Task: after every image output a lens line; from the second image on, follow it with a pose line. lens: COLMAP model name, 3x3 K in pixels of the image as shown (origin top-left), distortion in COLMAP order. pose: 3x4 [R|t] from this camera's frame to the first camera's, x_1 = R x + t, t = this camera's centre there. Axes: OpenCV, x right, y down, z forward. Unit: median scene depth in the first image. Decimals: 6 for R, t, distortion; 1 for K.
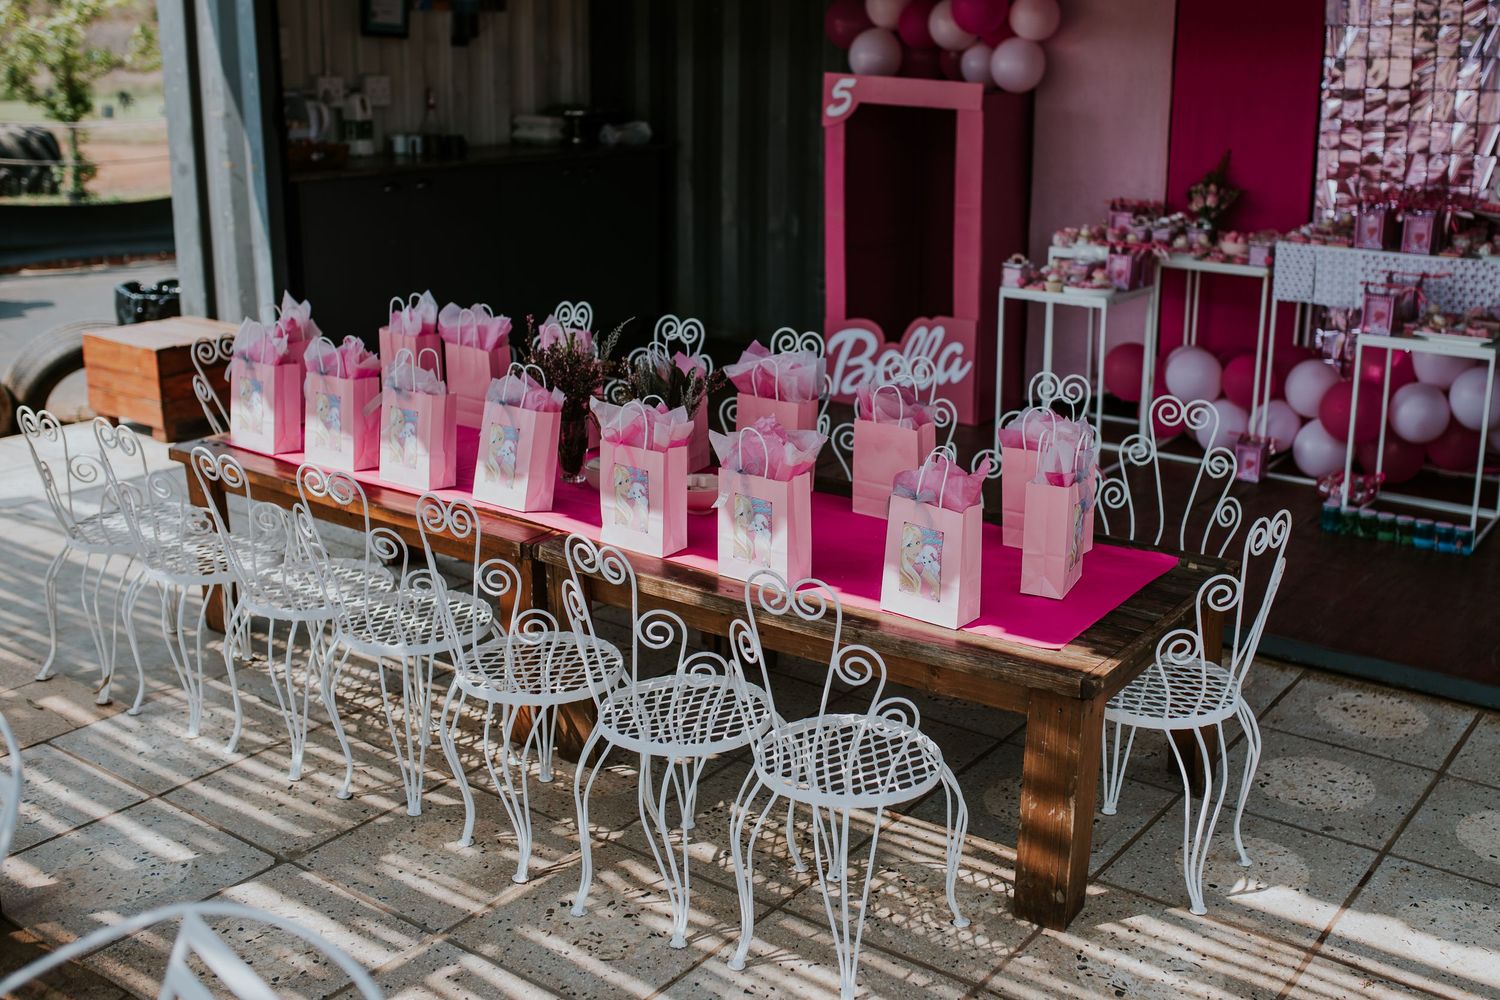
lens RADIAL K [[1534.8, 0, 892.8], [0, 1534.8, 429.2], [0, 0, 1]] dist [-0.034432, 0.017438]
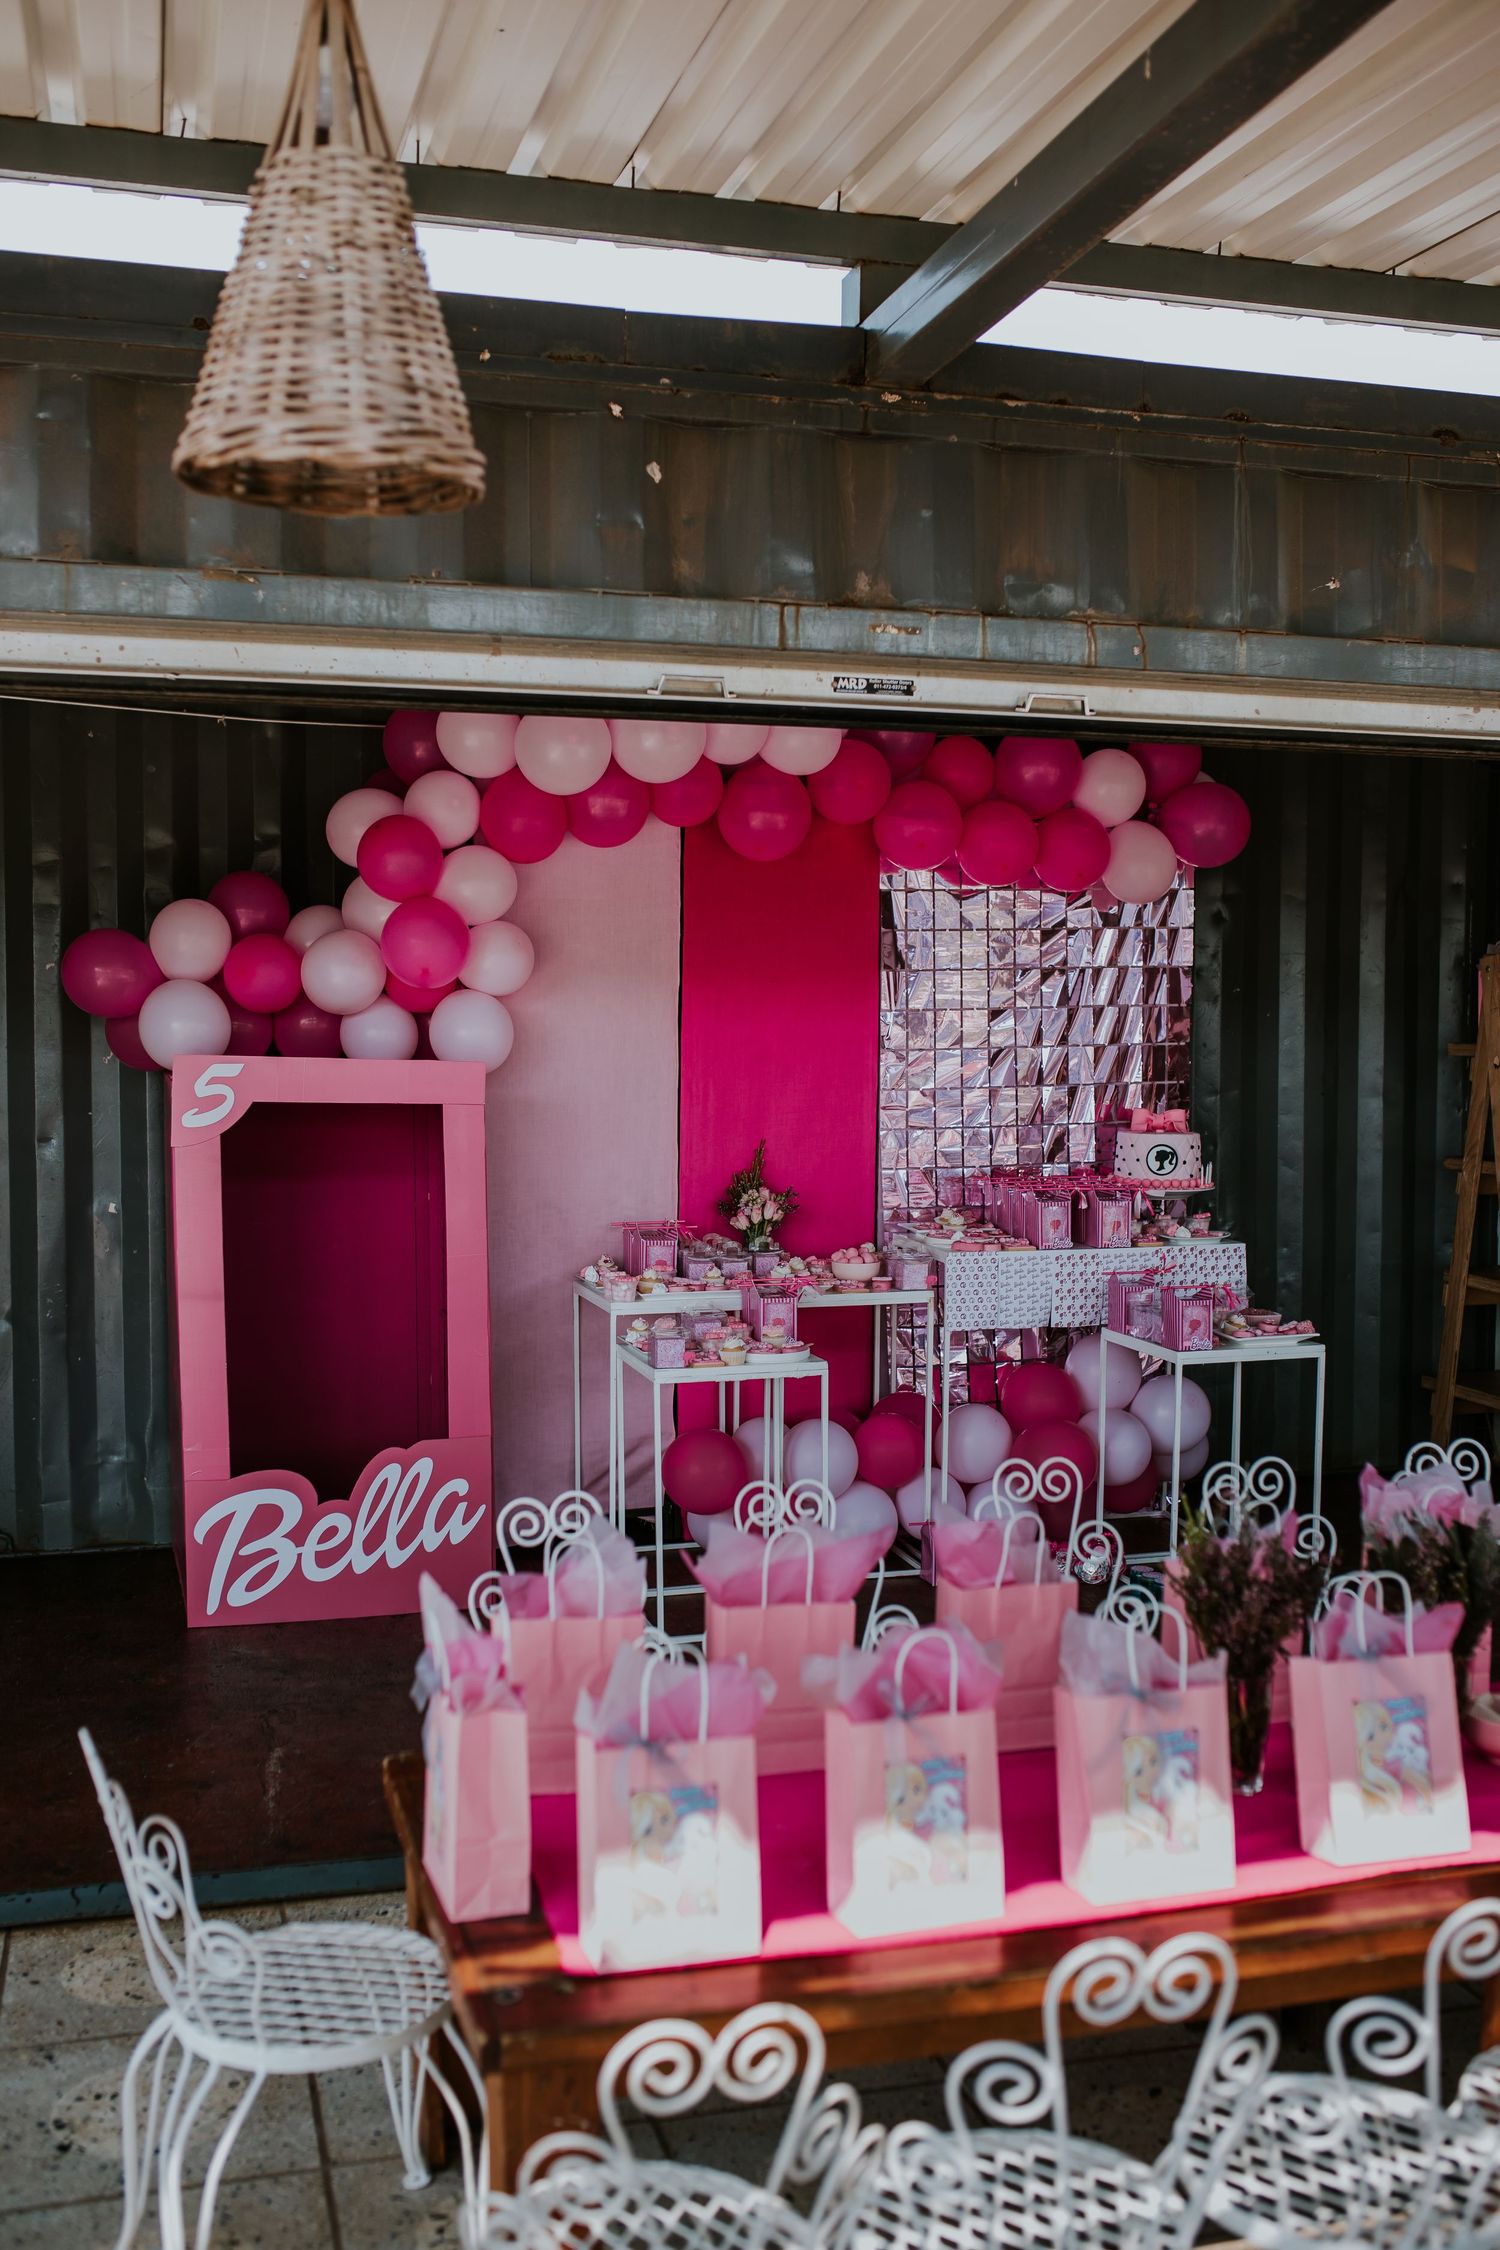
lens RADIAL K [[2091.7, 0, 750.0], [0, 2091.7, 1125.0], [0, 0, 1]] dist [-0.076762, -0.005699]
pose [[0.663110, -0.055448, 0.746466, -0.538401], [0.196098, 0.975291, -0.101754, -0.094531], [-0.722379, 0.213855, 0.657598, 0.374613]]
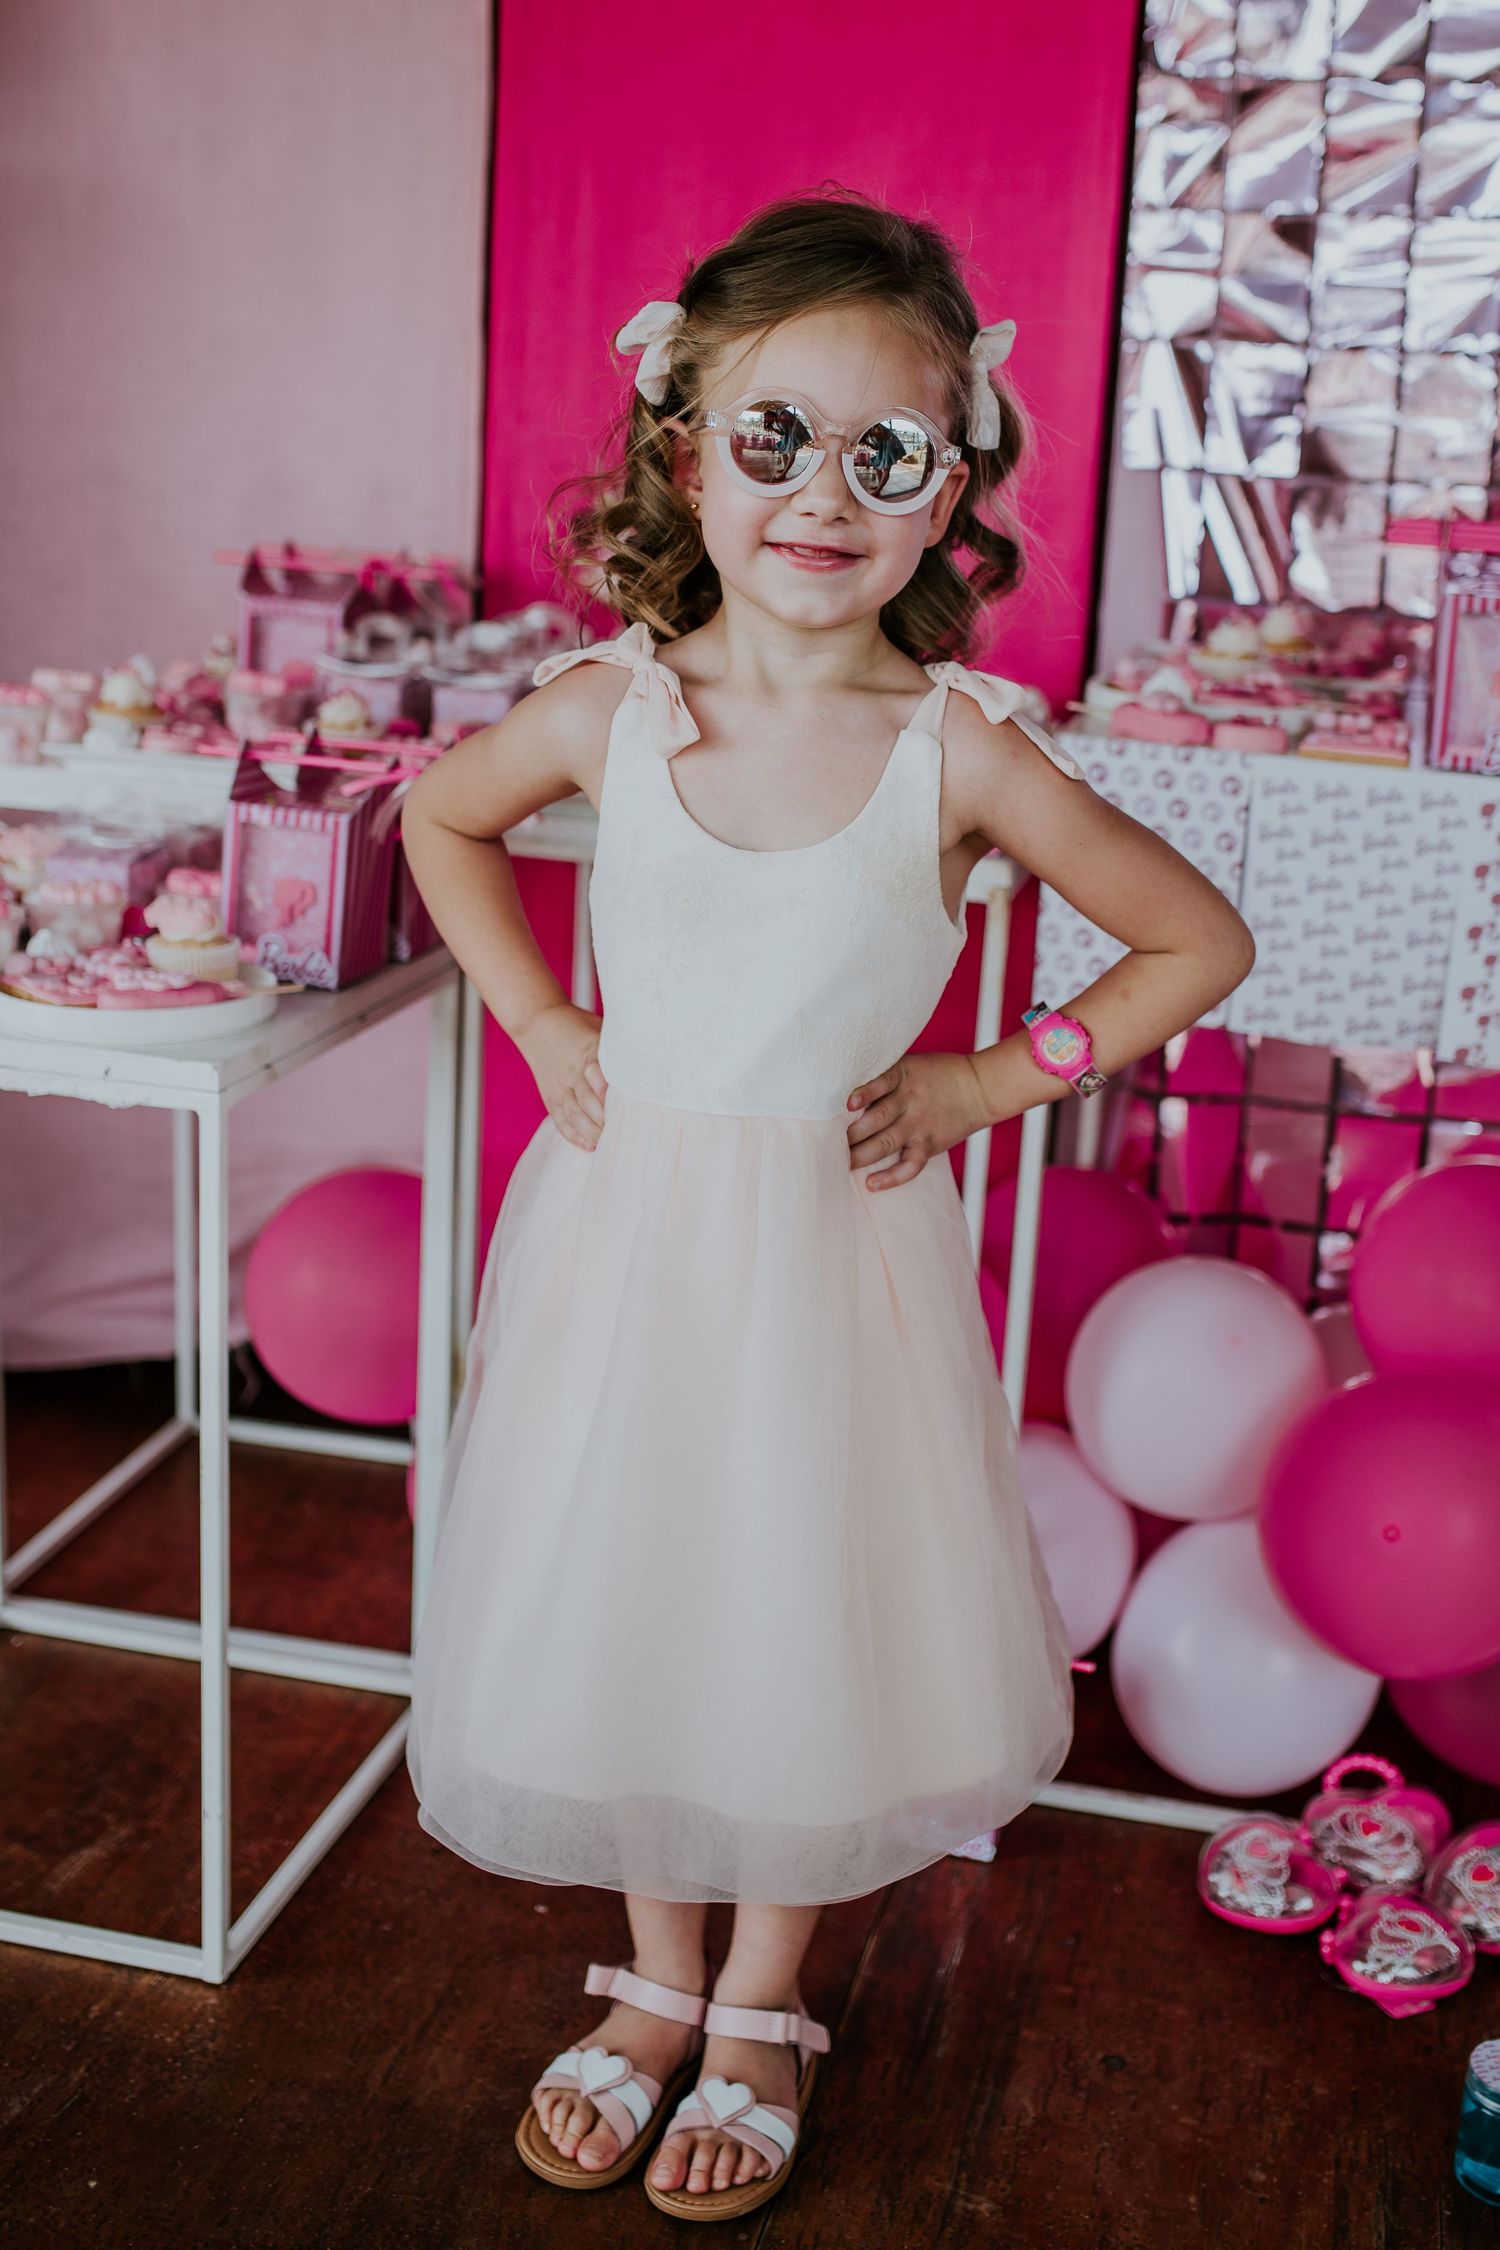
lens RADIAL K [[2481.2, 0, 844.3], [0, 2481.2, 933.4], [0, 0, 1]] dist [-0.026044, -0.044997]
pose [[0.934552, -0.036261, 0.353974, 0.099856], [0.044418, 0.998901, -0.014946, -0.088324], [-0.353043, 0.029690, 0.935136, 0.667030]]
